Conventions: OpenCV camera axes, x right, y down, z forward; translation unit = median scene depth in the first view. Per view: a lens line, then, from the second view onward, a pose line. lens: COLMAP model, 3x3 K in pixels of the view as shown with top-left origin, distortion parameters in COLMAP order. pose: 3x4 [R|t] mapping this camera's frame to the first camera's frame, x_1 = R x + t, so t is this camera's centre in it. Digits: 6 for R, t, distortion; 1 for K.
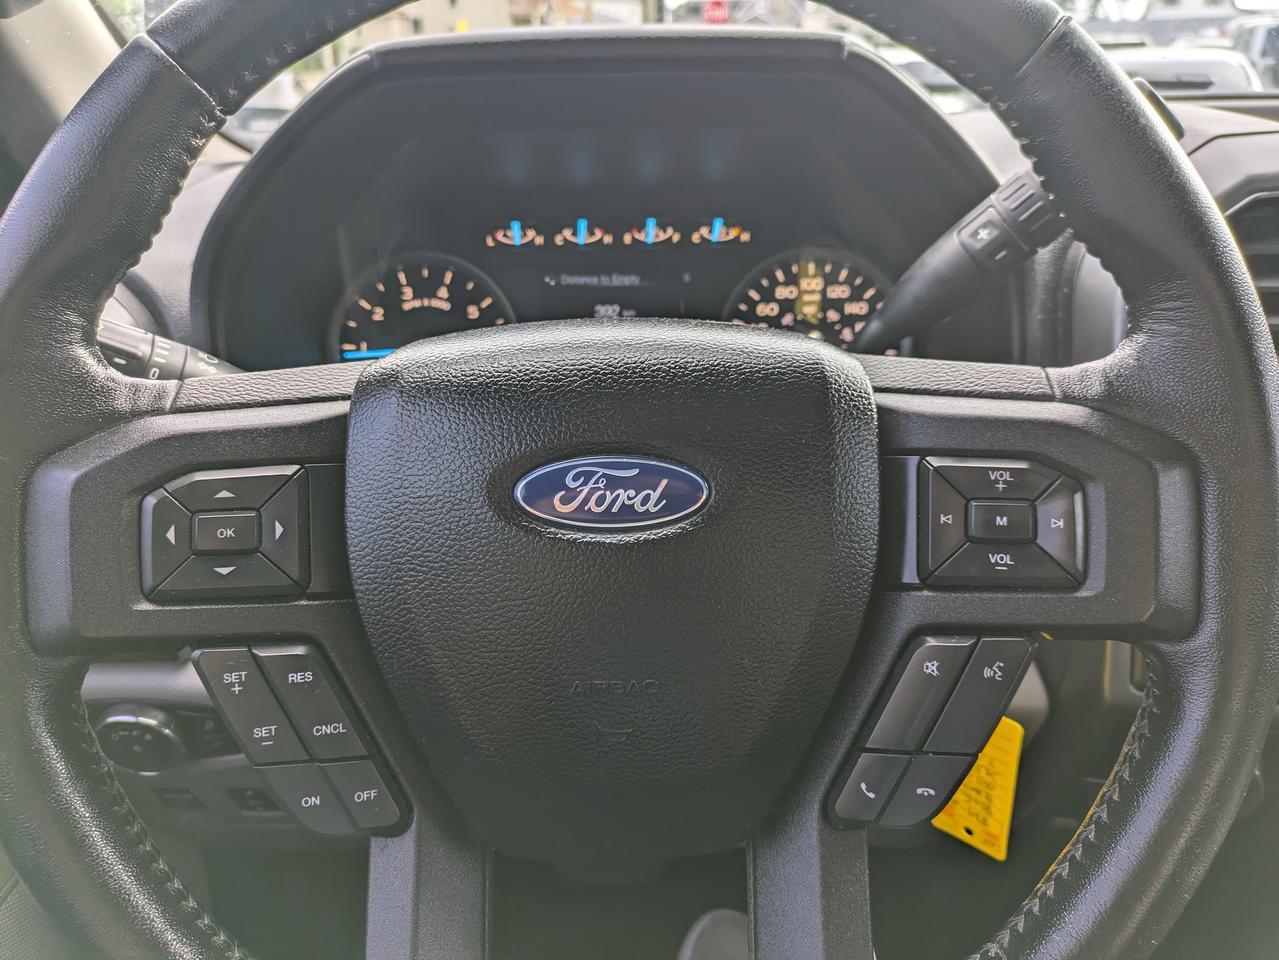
lens RADIAL K [[962.6, 0, 619.9], [0, 962.6, 458.4], [0, 0, 1]] dist [0.024436, -0.014246]
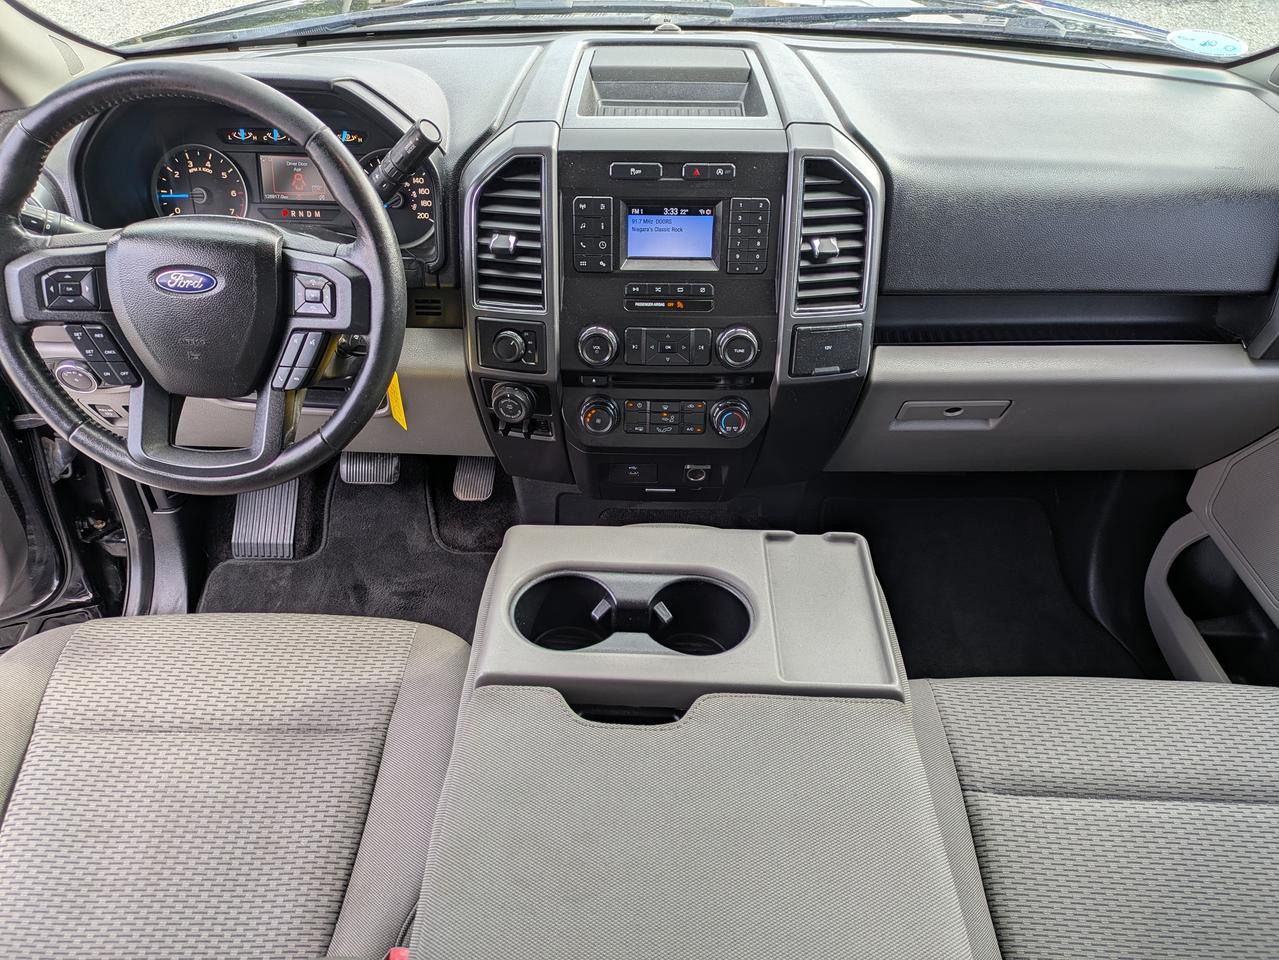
lens RADIAL K [[962.6, 0, 616.5], [0, 962.6, 486.0], [0, 0, 1]] dist [0.024436, -0.014246]
pose [[0.998920, 0.042399, -0.019018, 1.458995], [-0.035370, 0.959181, 0.280574, -0.255824], [0.030138, -0.279598, 0.959644, -2.159084]]
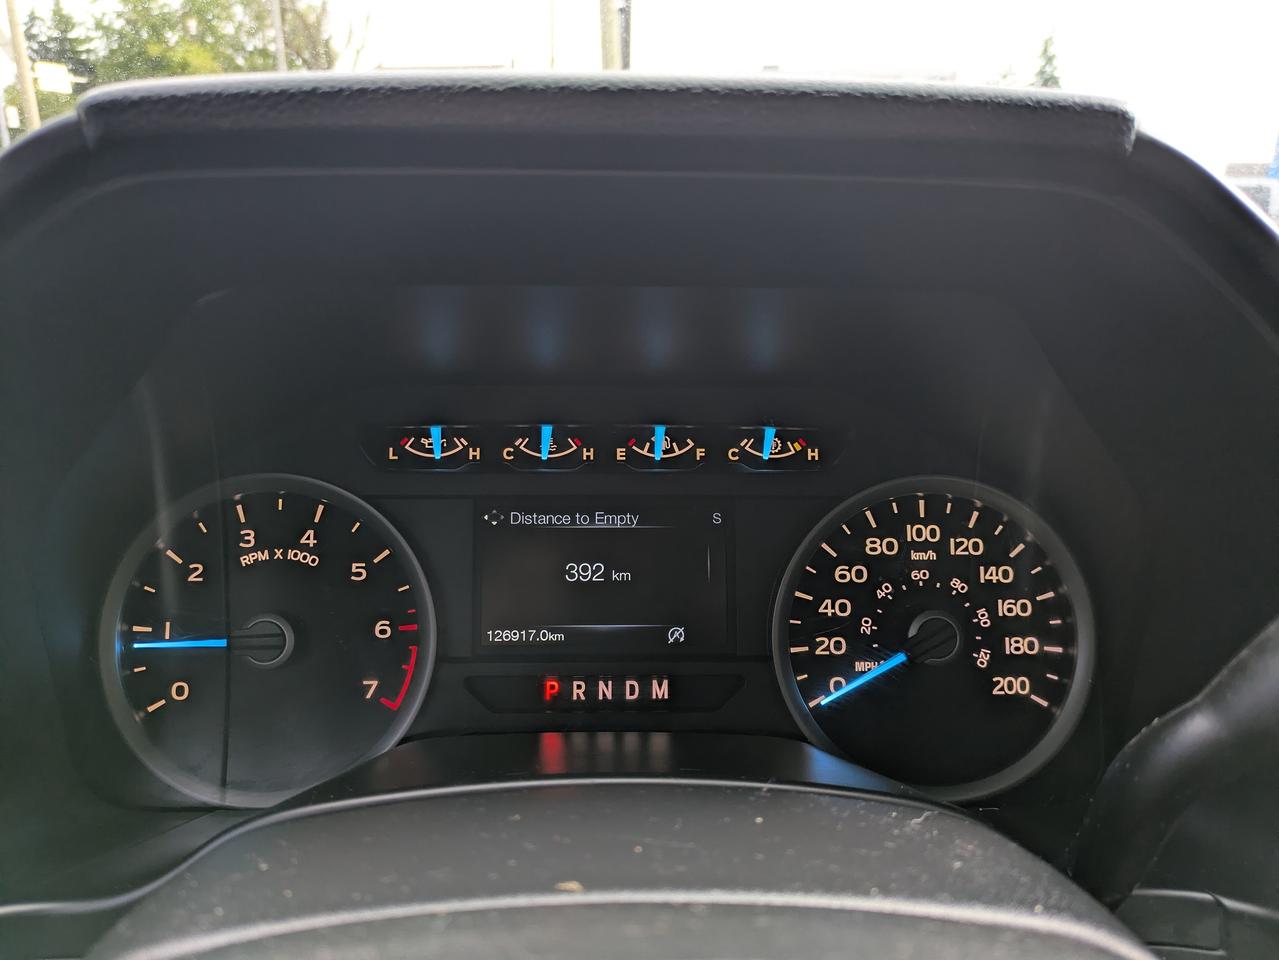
lens RADIAL K [[962.6, 0, 604.2], [0, 962.6, 484.1], [0, 0, 1]] dist [0.024436, -0.014246]
pose [[0.999499, 0.018973, 0.025333, -0.035495], [-0.016144, 0.994069, -0.107542, -0.292287], [-0.027223, 0.107079, 0.993878, 0.815240]]
